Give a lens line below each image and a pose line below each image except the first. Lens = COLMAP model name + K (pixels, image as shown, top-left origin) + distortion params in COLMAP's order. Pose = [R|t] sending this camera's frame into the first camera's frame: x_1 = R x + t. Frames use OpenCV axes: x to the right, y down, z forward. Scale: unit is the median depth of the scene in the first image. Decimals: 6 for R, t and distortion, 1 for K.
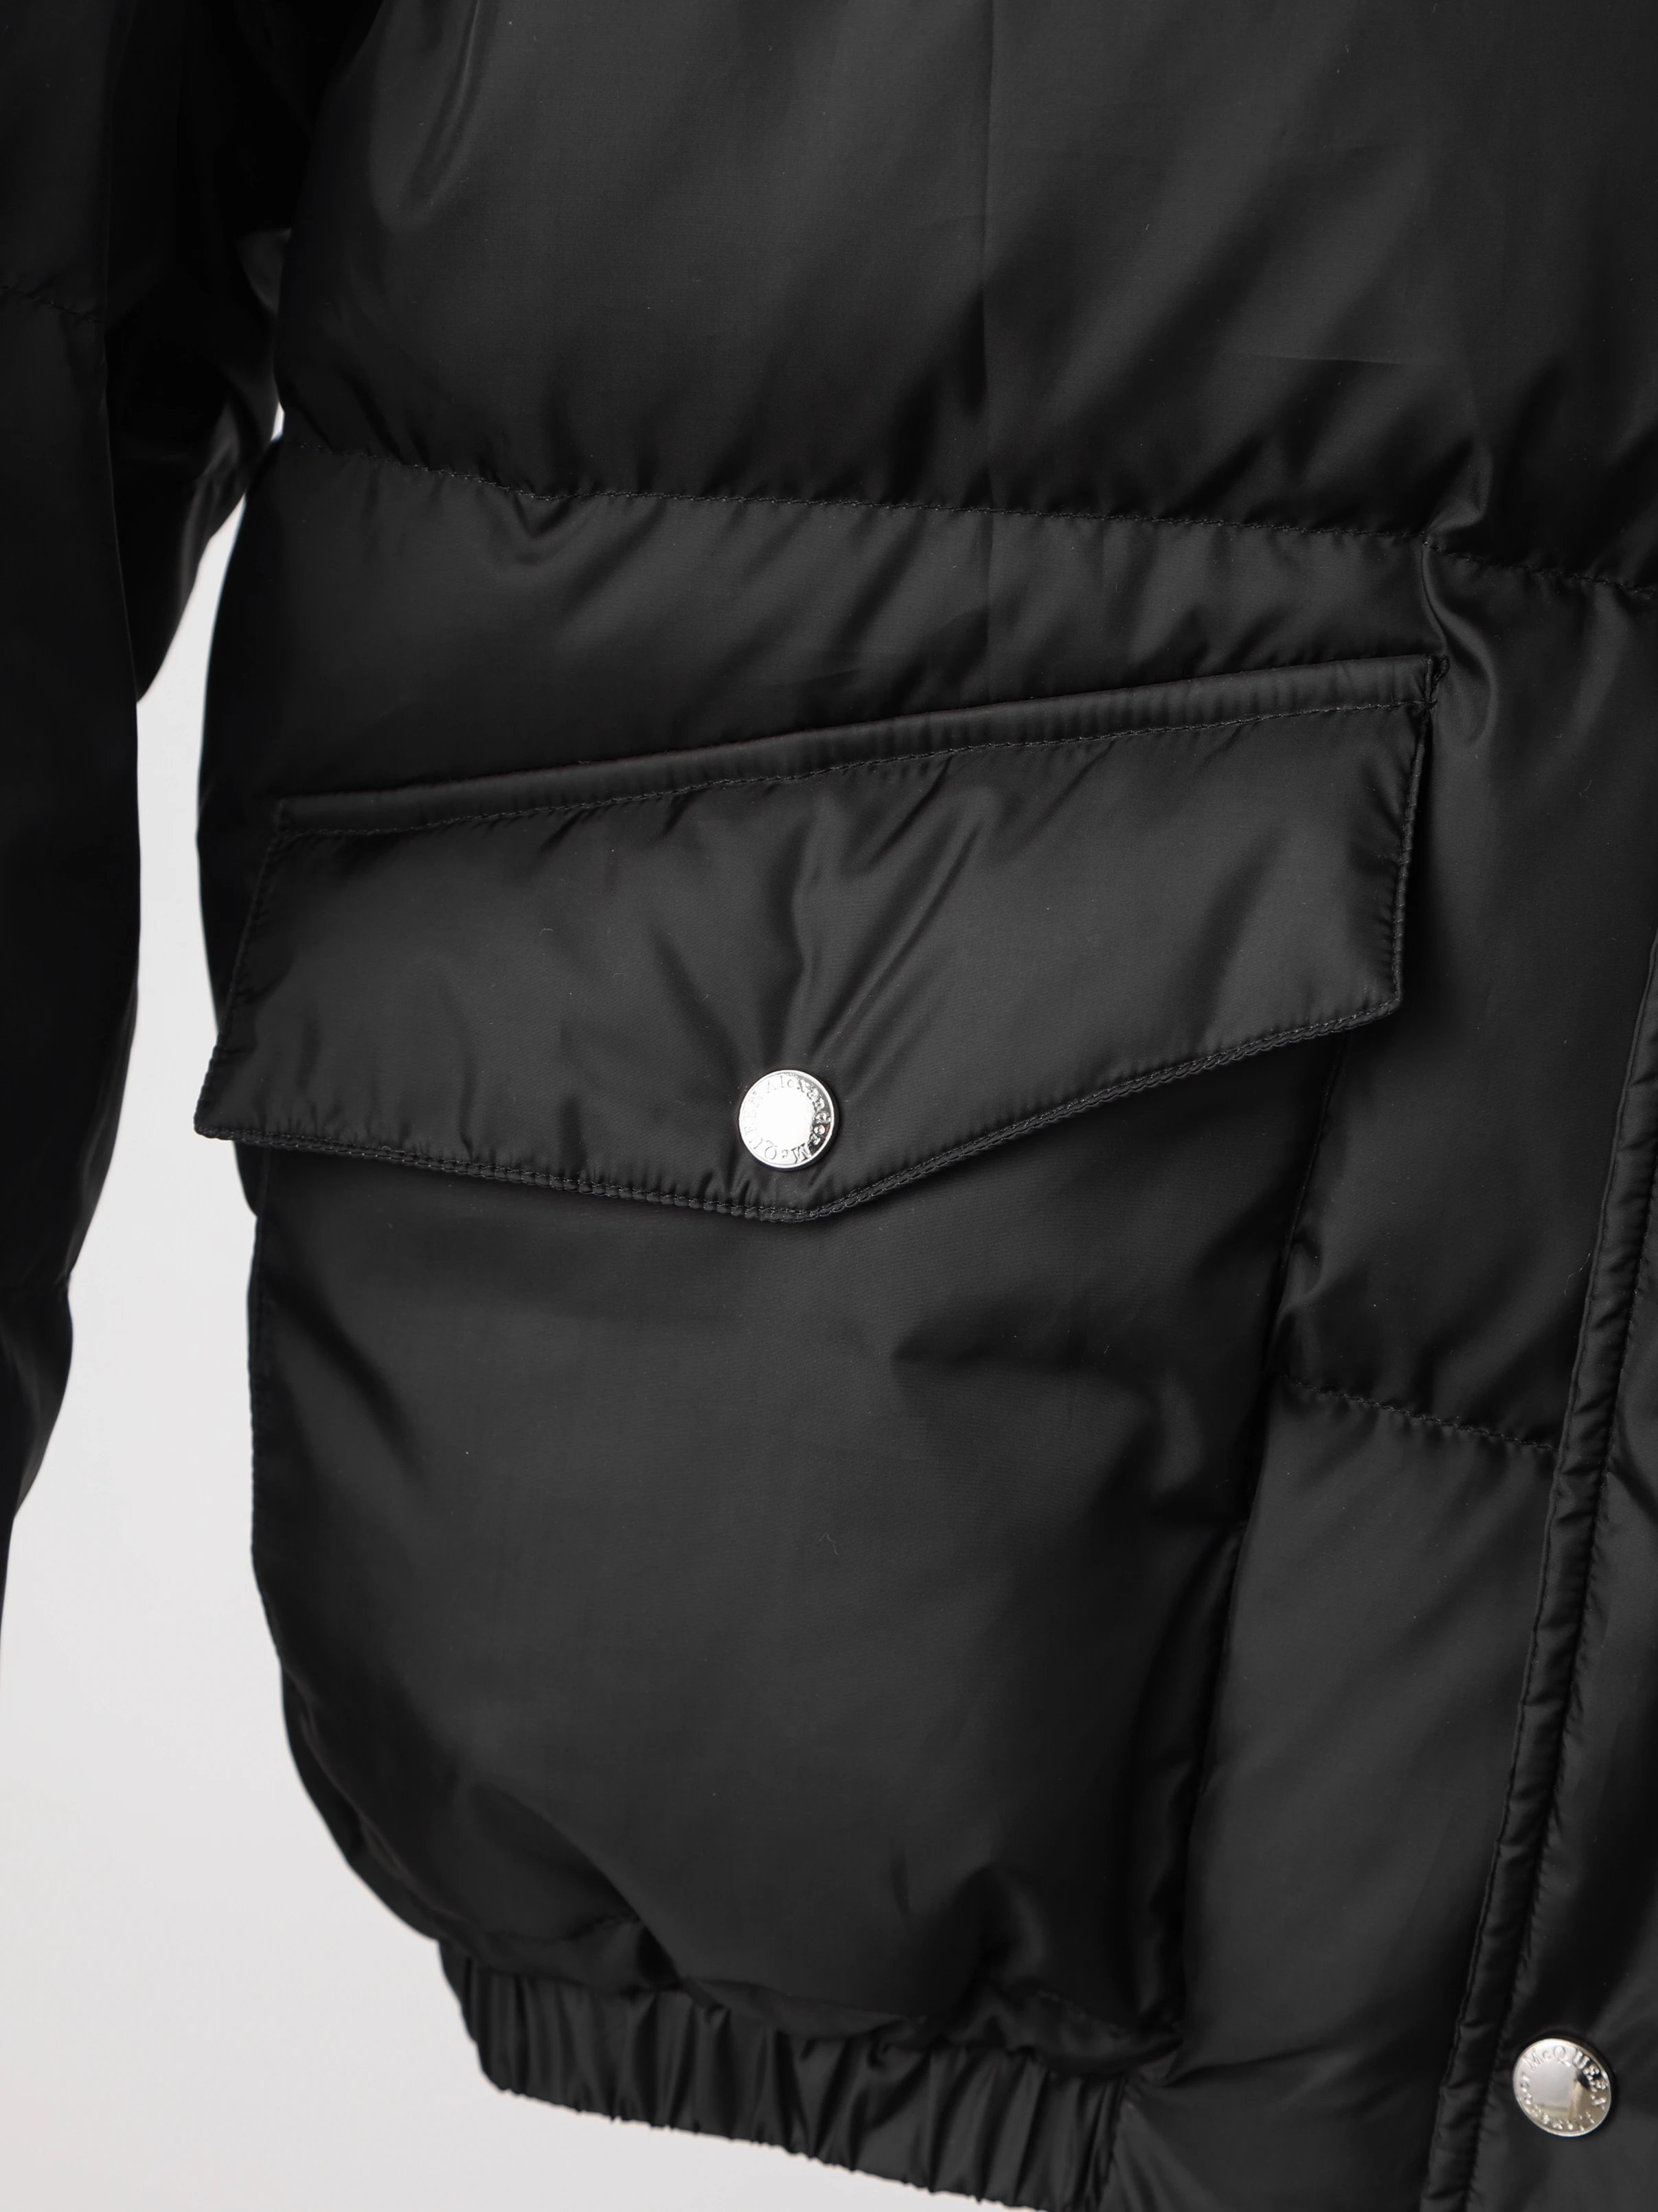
lens RADIAL K [[4311.1, 0, 825.1], [0, 4311.1, 1126.6], [0, 0, 1]] dist [0.165816, 0.000000]
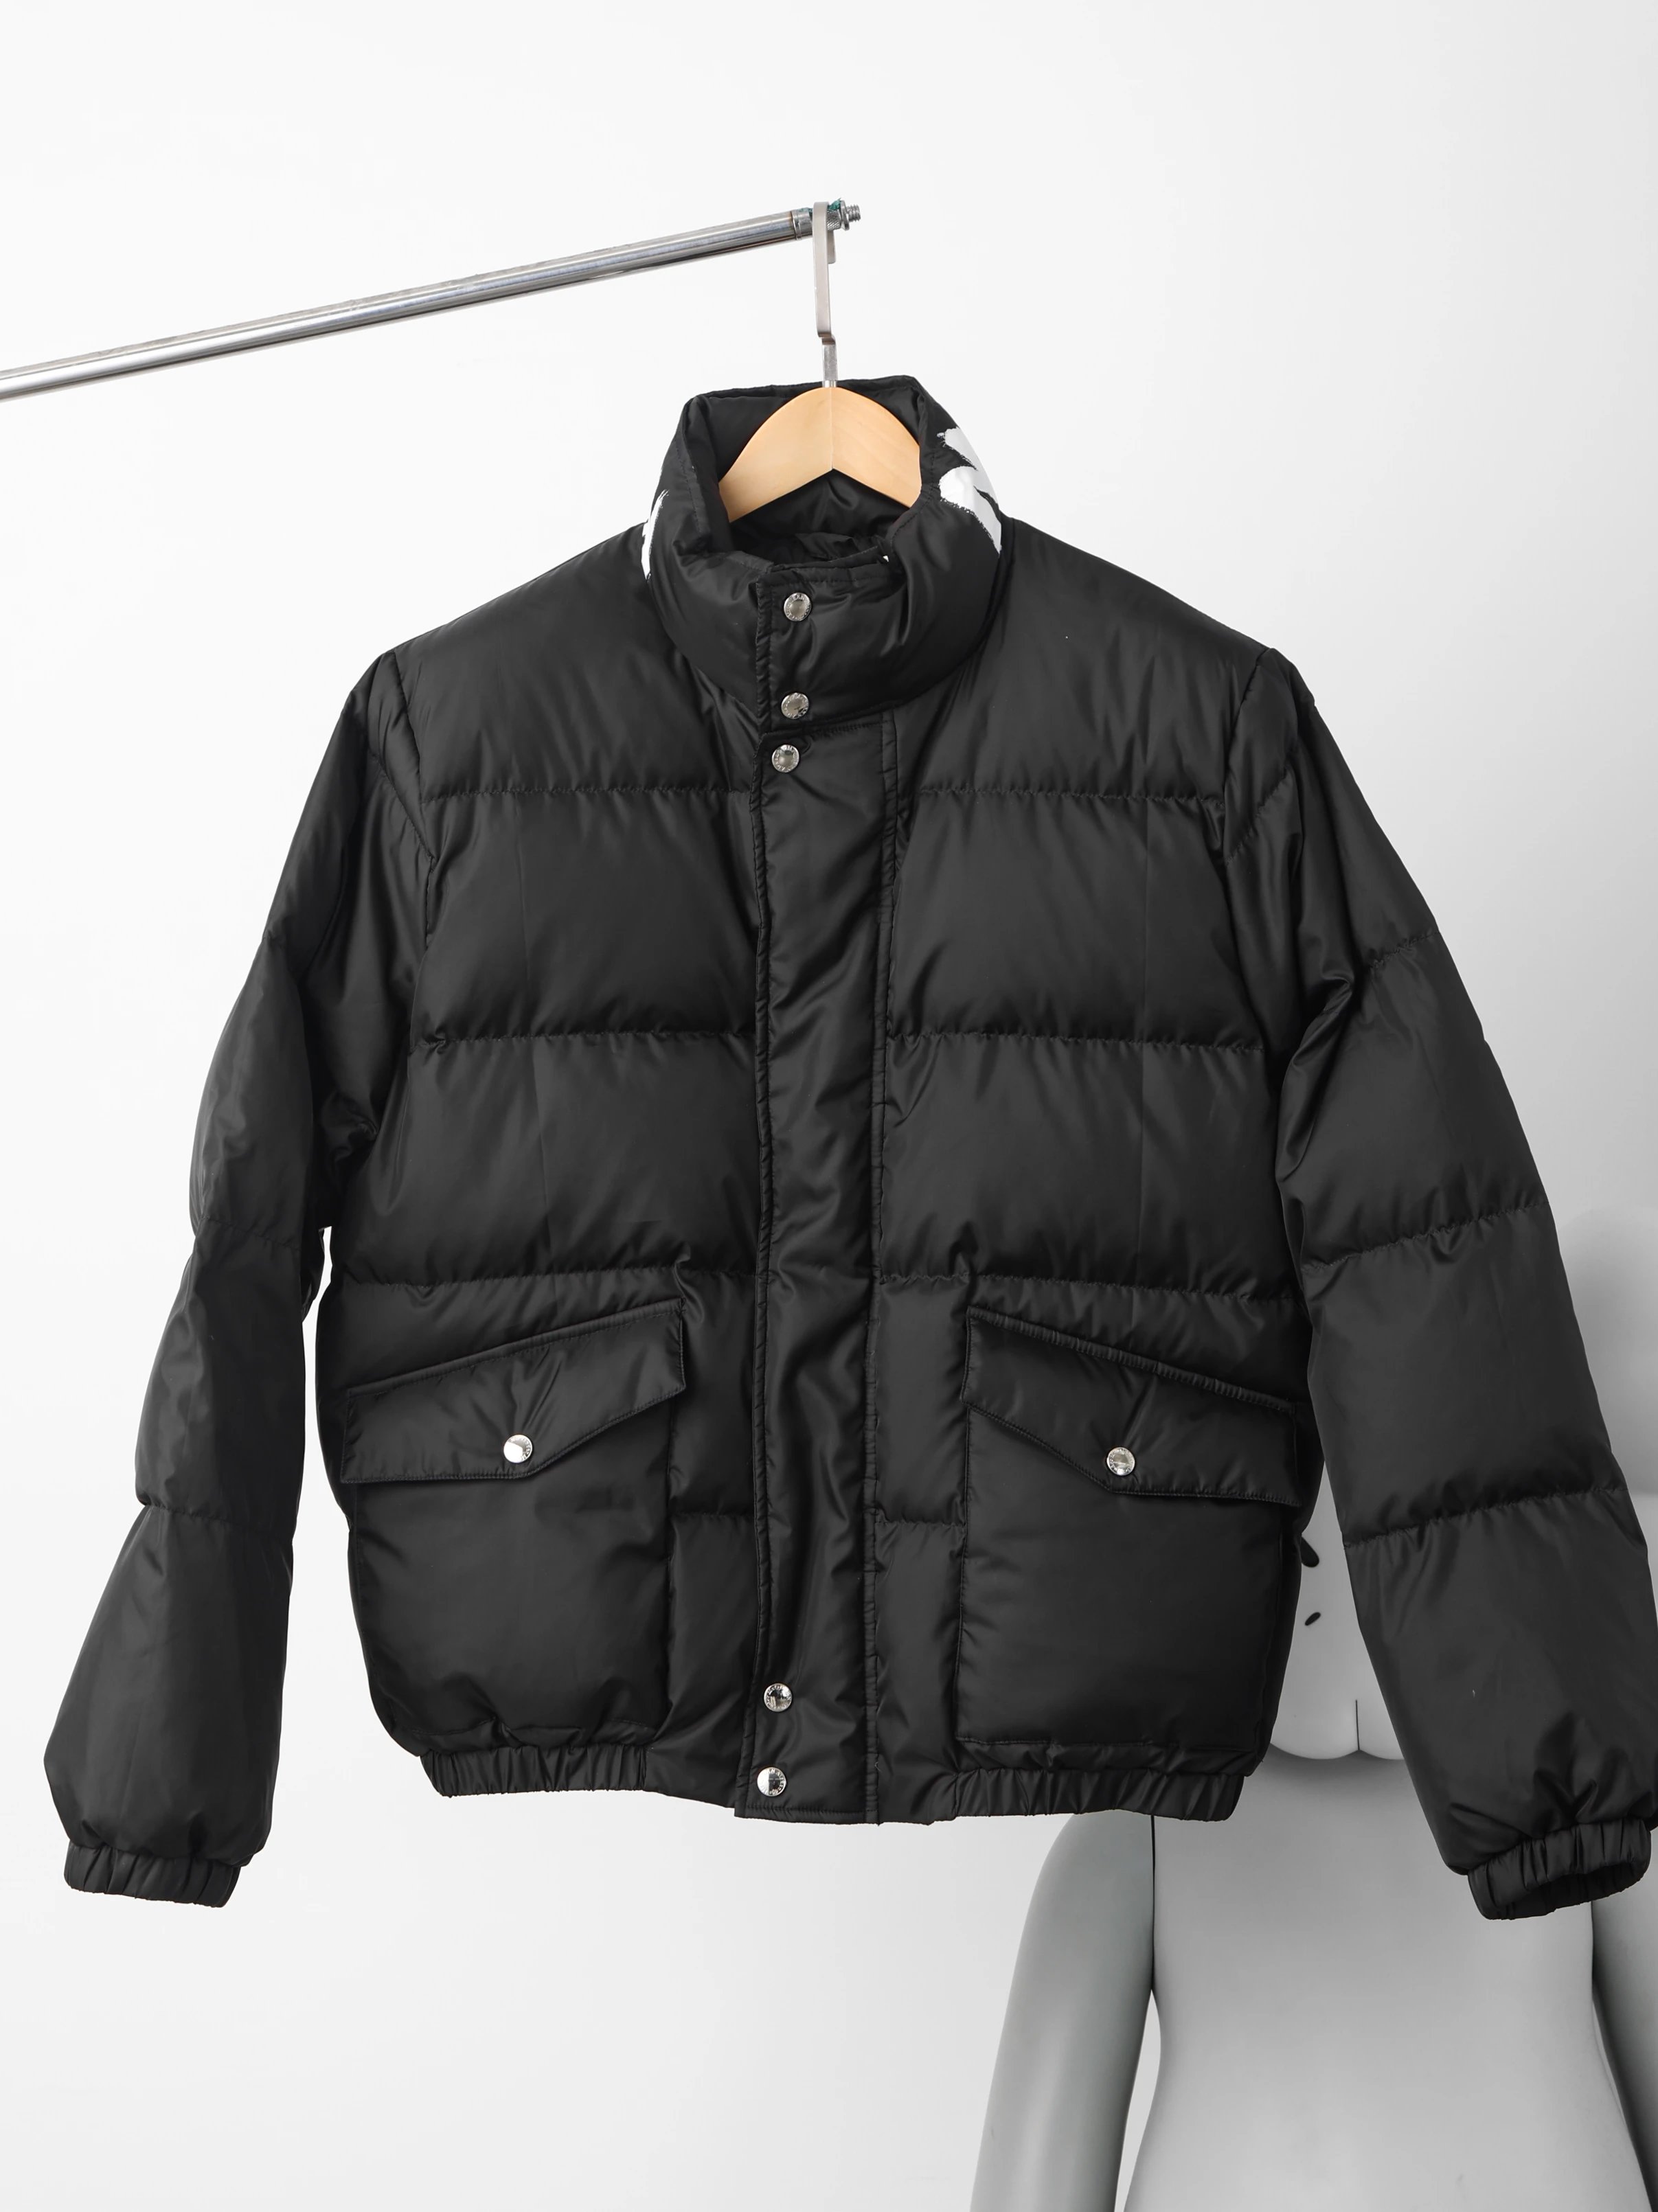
lens RADIAL K [[3735.1, 0, 836.0], [0, 3735.1, 1108.9], [0, 0, 1]] dist [0.257350, 0.000000]
pose [[0.970978, -0.098478, 0.217955, -0.408996], [0.155522, 0.952297, -0.262572, 0.595160], [-0.181700, 0.288848, 0.939974, -2.060037]]
